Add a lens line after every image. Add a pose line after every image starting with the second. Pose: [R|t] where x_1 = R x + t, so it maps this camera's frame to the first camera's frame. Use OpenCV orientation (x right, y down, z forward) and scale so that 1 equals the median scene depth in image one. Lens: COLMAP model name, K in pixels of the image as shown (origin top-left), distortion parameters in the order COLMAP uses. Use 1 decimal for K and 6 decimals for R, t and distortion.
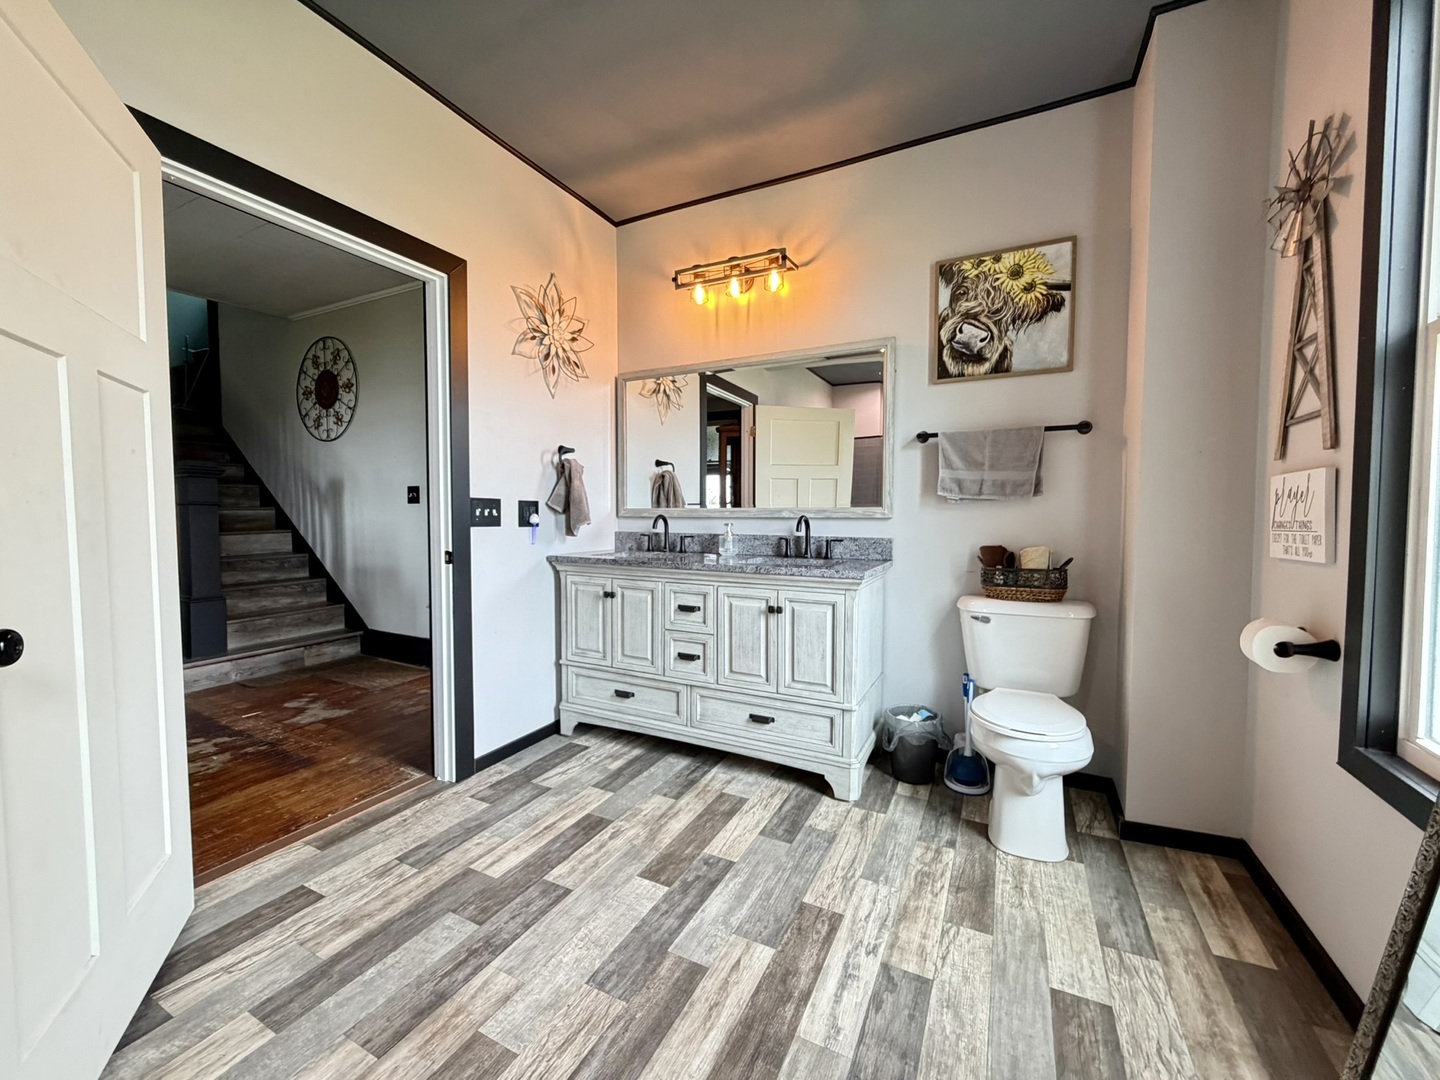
lens RADIAL K [[577.7, 0, 718.2], [0, 577.7, 535.7], [0, 0, 1]] dist [-0.003976, -0.000219]
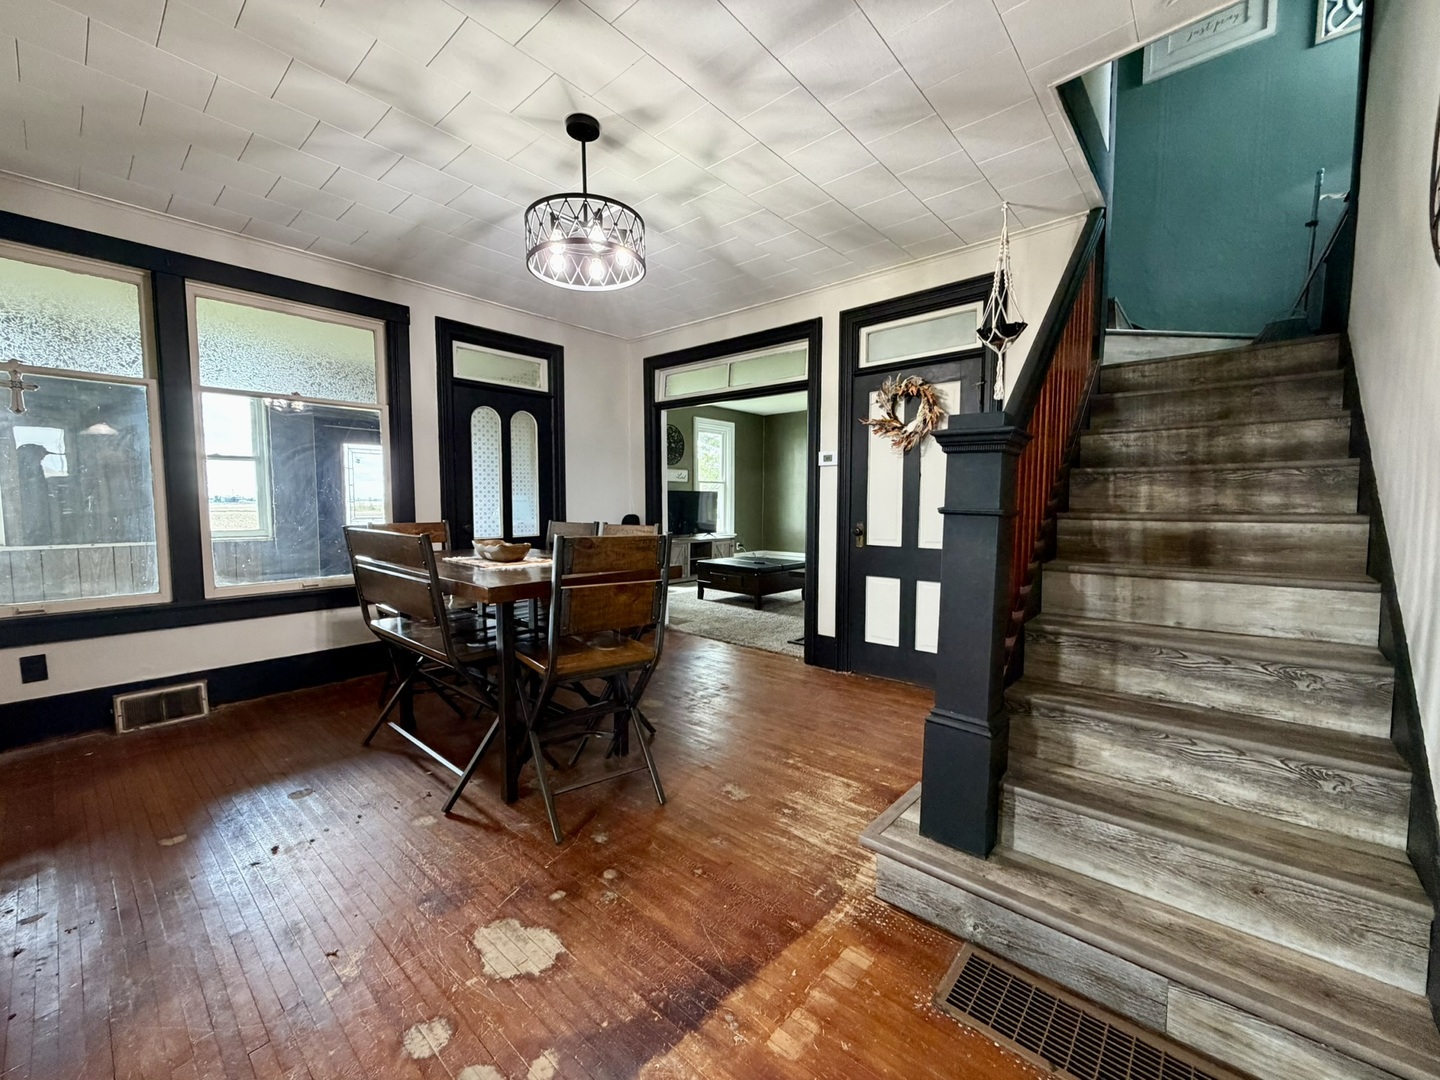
lens RADIAL K [[577.7, 0, 720.4], [0, 577.7, 539.4], [0, 0, 1]] dist [-0.003976, -0.000219]
pose [[-0.240531, 0.073547, -0.967851, -0.351493], [-0.044717, 0.995227, 0.086741, -0.054068], [0.969611, 0.064143, -0.236094, 0.770796]]
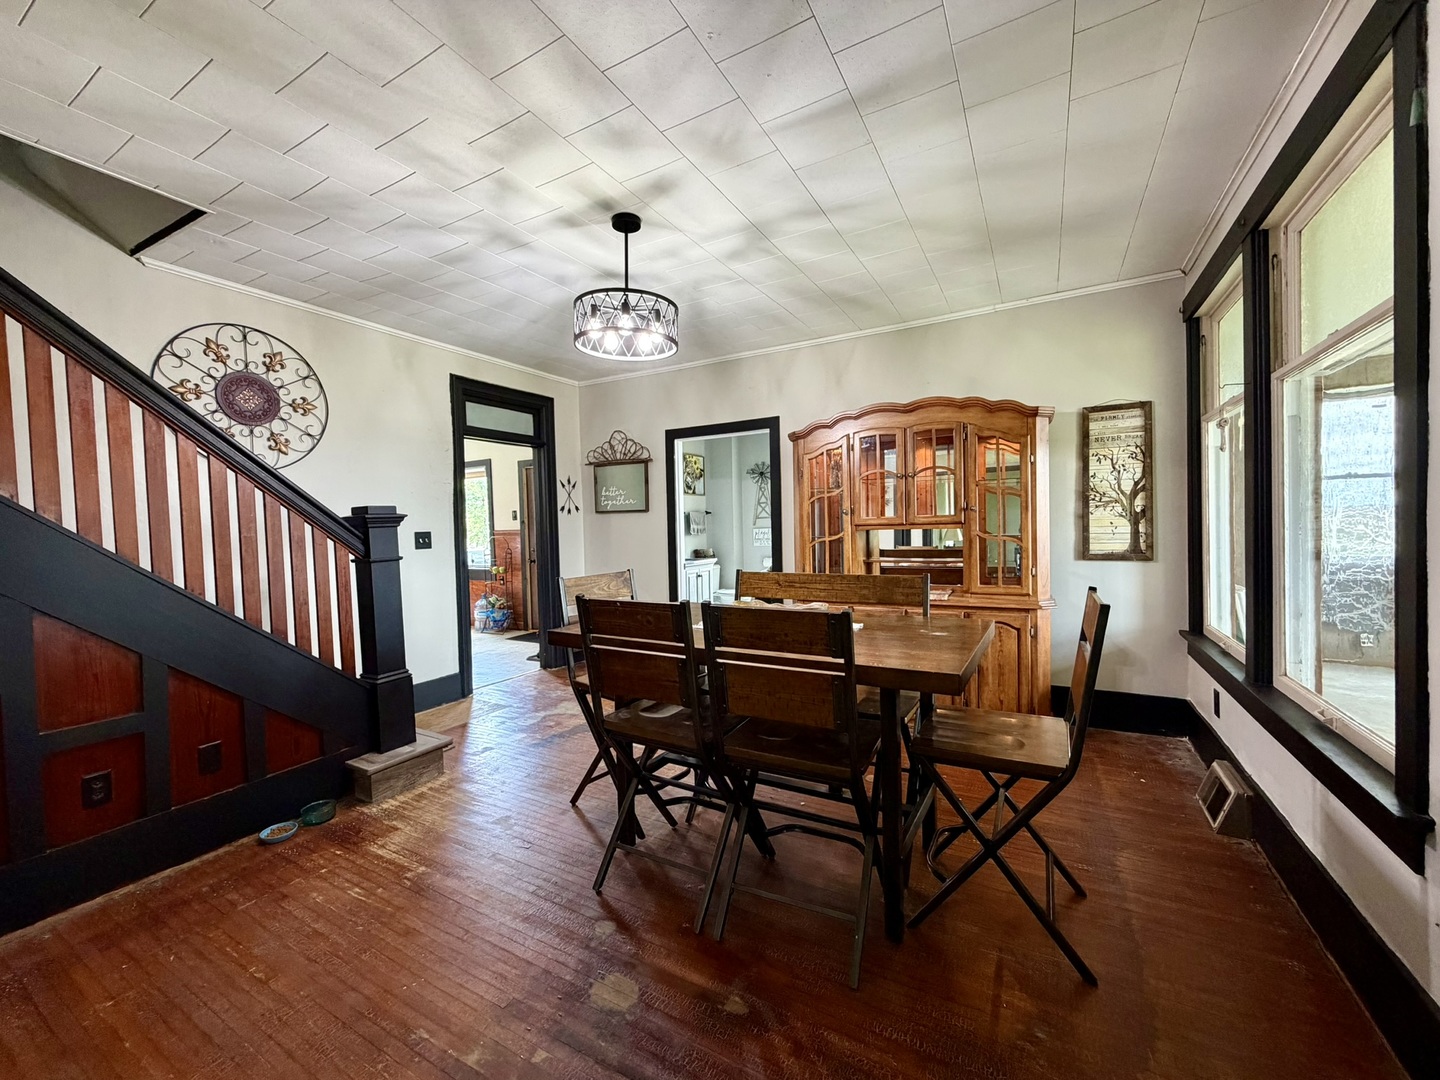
lens RADIAL K [[577.7, 0, 719.3], [0, 577.7, 541.3], [0, 0, 1]] dist [-0.003976, -0.000219]
pose [[0.041892, -0.033296, 0.998567, -1.431169], [0.063870, 0.997490, 0.030581, -0.063103], [-0.997079, 0.062497, 0.043913, 0.409374]]
